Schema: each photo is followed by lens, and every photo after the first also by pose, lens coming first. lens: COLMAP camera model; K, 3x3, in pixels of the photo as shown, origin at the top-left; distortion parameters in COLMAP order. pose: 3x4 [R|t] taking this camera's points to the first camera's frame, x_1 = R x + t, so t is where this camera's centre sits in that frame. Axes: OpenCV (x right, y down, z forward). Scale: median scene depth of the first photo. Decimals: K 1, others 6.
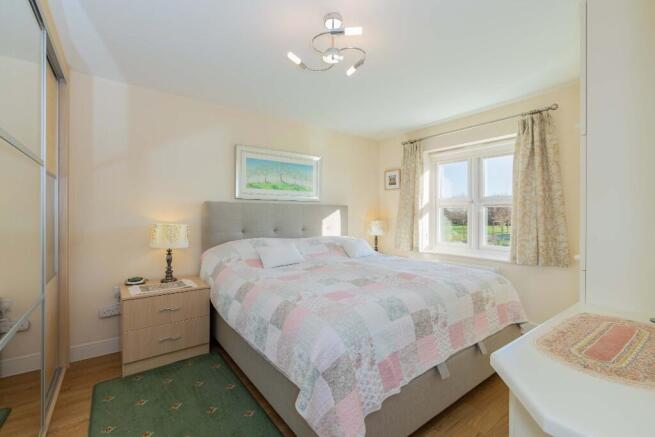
lens RADIAL K [[291.8, 0, 324.8], [0, 291.8, 216.6], [0, 0, 1]] dist [0.001212, 0.000408]
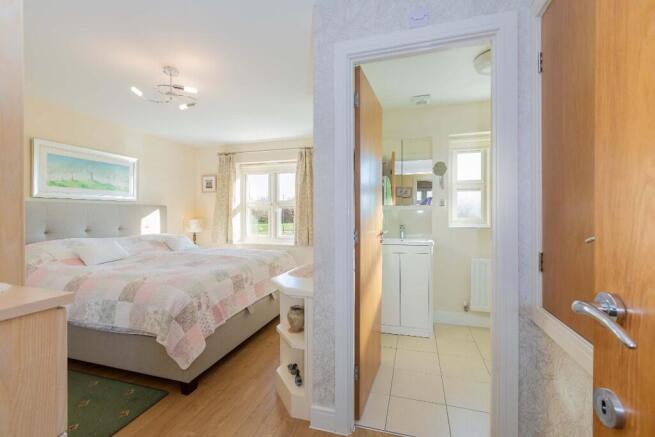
lens RADIAL K [[291.8, 0, 326.1], [0, 291.8, 215.2], [0, 0, 1]] dist [0.001212, 0.000408]
pose [[0.806694, -0.007198, 0.590926, -0.116260], [0.008282, 0.999965, 0.000874, 0.001679], [-0.590912, 0.004189, 0.806725, -0.304864]]
